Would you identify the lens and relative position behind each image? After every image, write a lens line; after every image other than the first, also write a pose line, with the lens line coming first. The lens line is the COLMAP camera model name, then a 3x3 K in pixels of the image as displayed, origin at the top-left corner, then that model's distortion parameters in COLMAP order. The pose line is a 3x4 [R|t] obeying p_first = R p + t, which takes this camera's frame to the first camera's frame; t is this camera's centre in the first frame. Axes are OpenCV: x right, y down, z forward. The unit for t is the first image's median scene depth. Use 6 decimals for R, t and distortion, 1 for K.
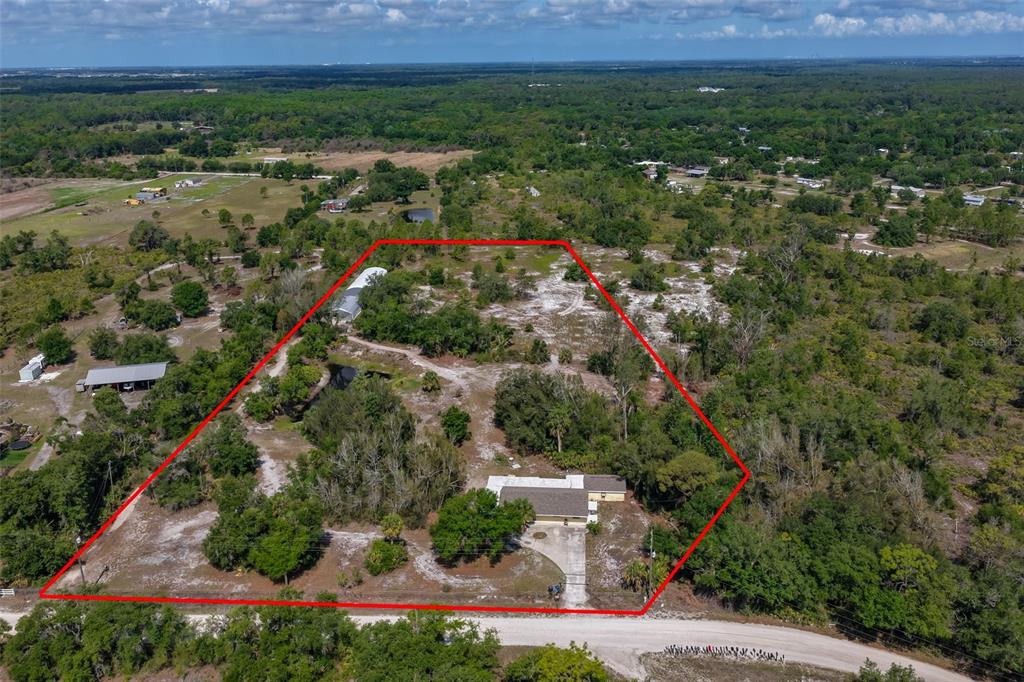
lens RADIAL K [[852.0, 0, 514.6], [0, 852.0, 341.4], [0, 0, 1]] dist [-0.021047, 0.050669]
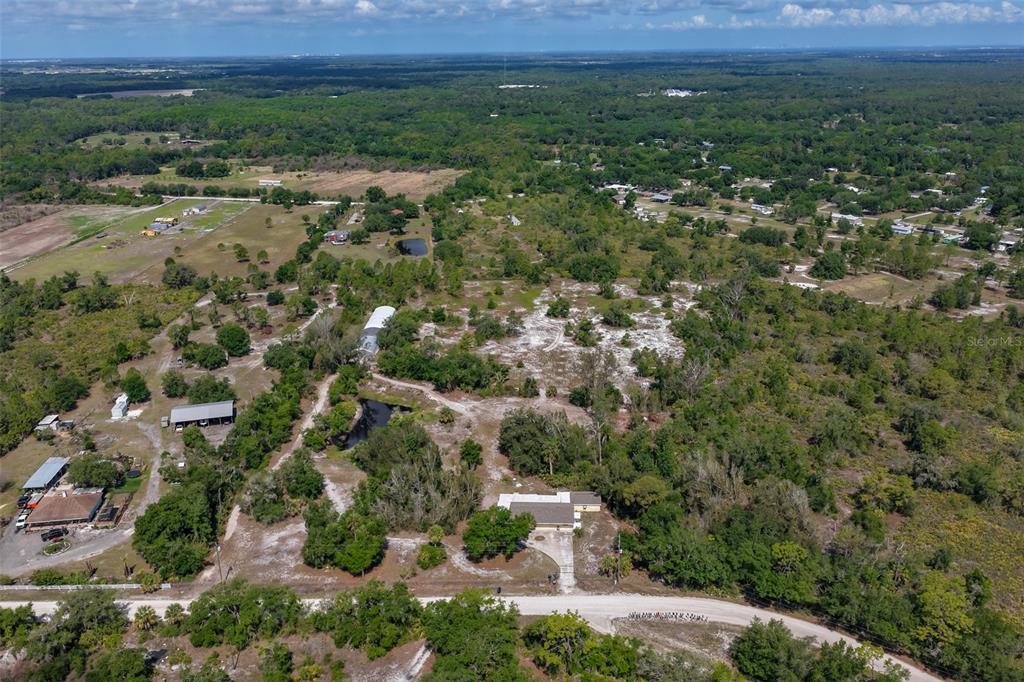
lens RADIAL K [[852.0, 0, 514.6], [0, 852.0, 341.4], [0, 0, 1]] dist [-0.021047, 0.050669]
pose [[0.999426, -0.011358, 0.031910, -0.028952], [0.011003, 0.999876, 0.011269, -0.060778], [-0.032034, -0.010911, 0.999427, -0.212917]]
